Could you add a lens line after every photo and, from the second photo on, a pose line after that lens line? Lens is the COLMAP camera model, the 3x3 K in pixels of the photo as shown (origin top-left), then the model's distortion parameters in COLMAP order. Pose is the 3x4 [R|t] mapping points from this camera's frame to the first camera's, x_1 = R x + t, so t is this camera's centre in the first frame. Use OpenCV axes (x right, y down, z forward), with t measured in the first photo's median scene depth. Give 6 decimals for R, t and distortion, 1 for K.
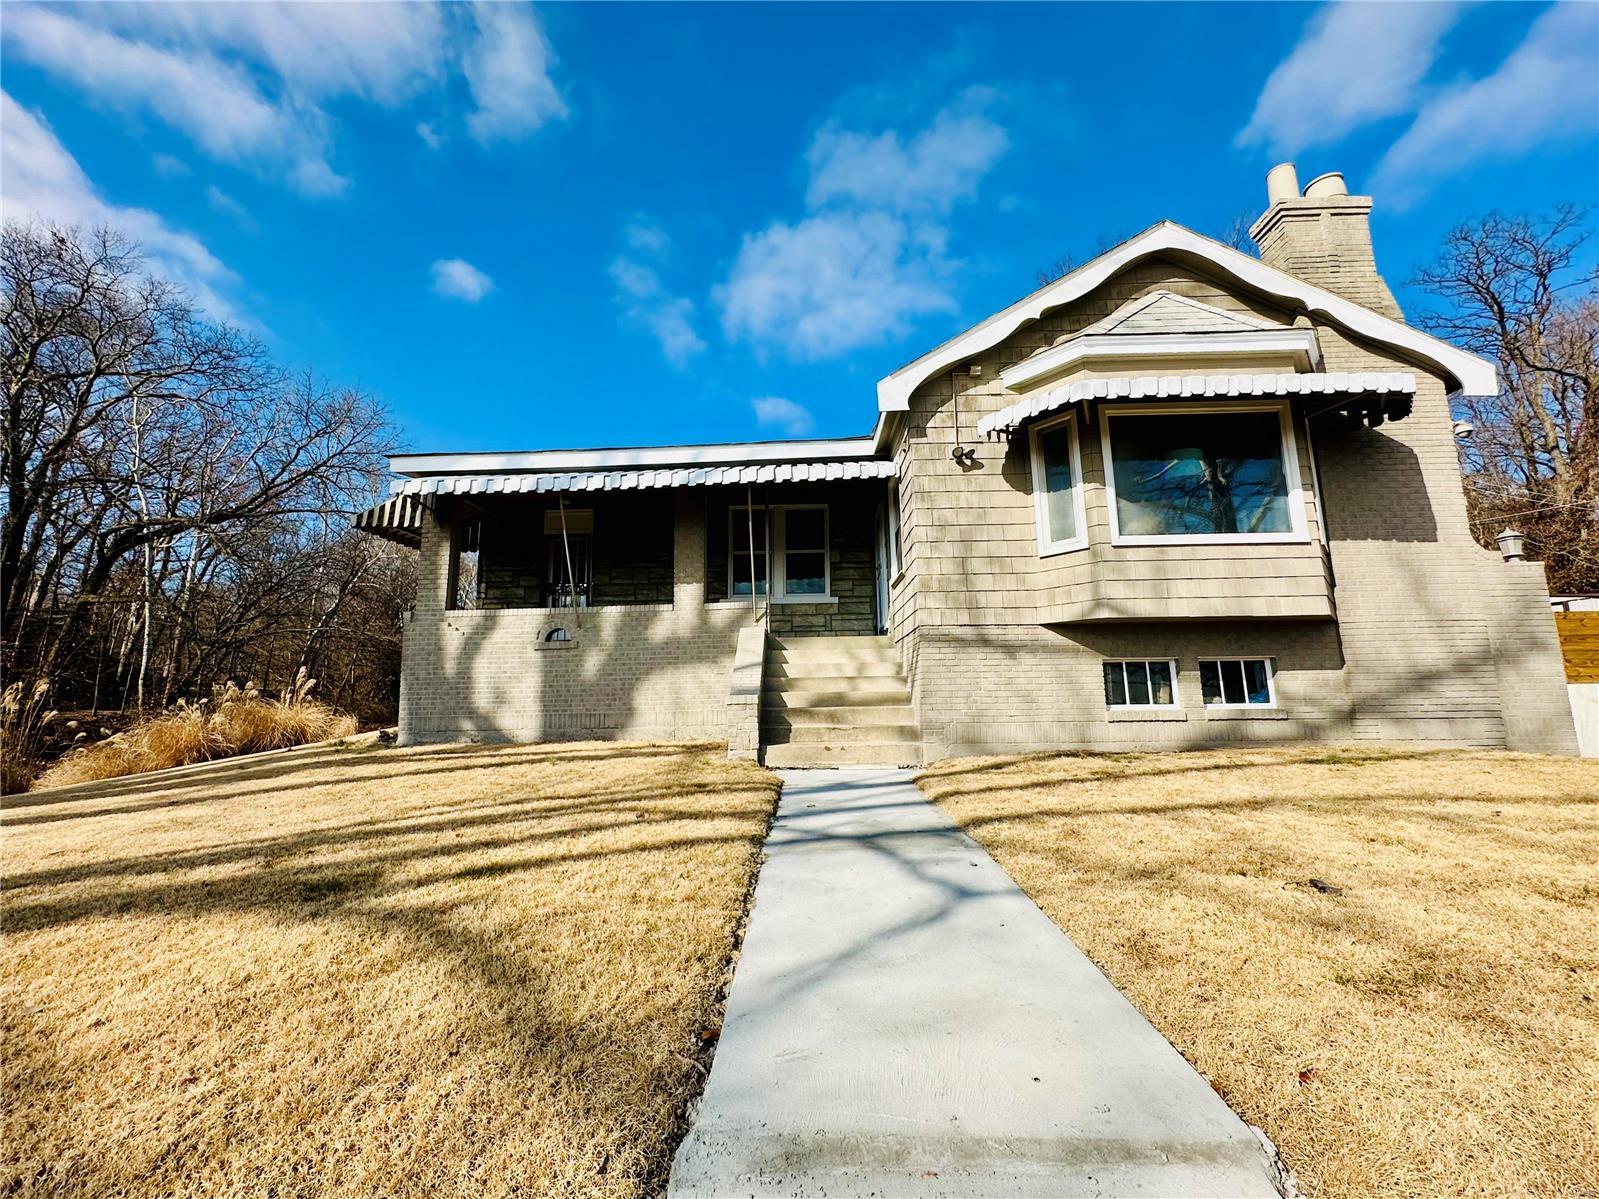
lens RADIAL K [[644.9, 0, 802.7], [0, 644.9, 603.3], [0, 0, 1]] dist [0.000123, -0.000467]
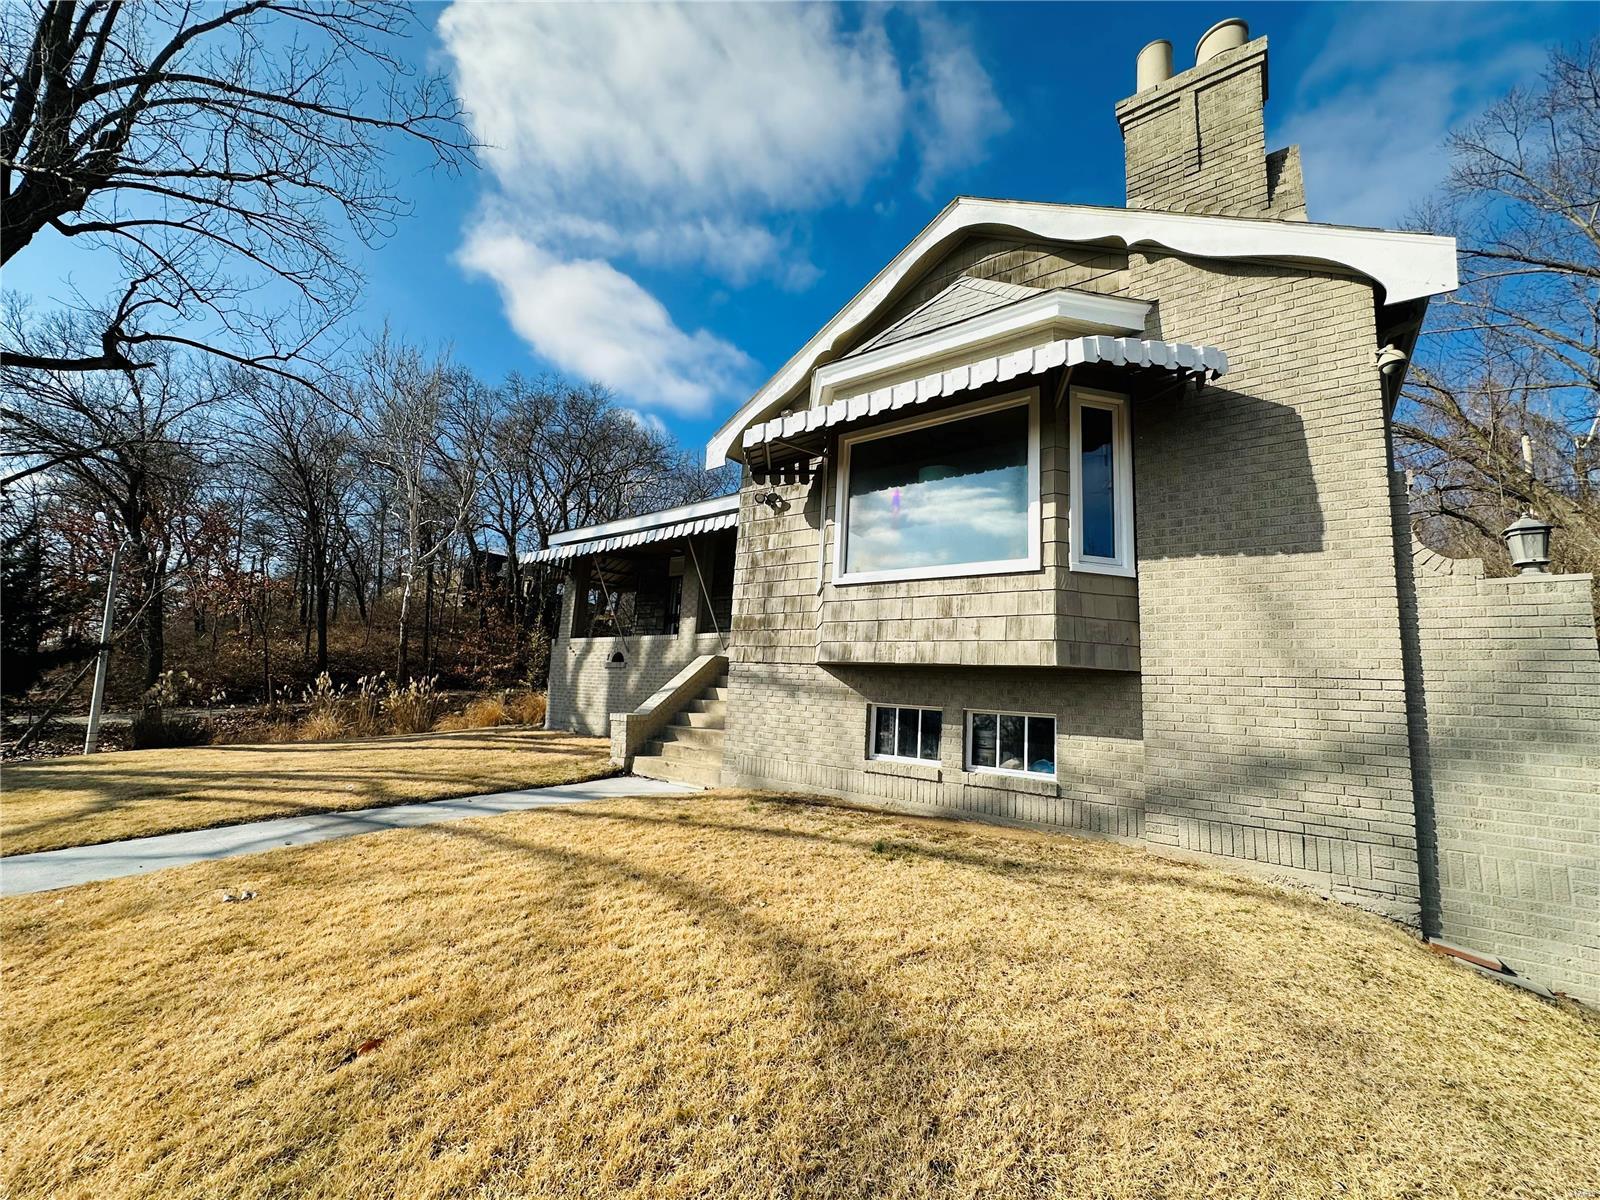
lens RADIAL K [[645.3, 0, 806.6], [0, 645.3, 598.5], [0, 0, 1]] dist [0.000123, -0.000467]
pose [[0.809505, -0.029763, -0.586358, 0.936115], [0.021660, 0.999548, -0.020832, -0.047130], [0.586713, 0.004163, 0.809784, 0.194803]]
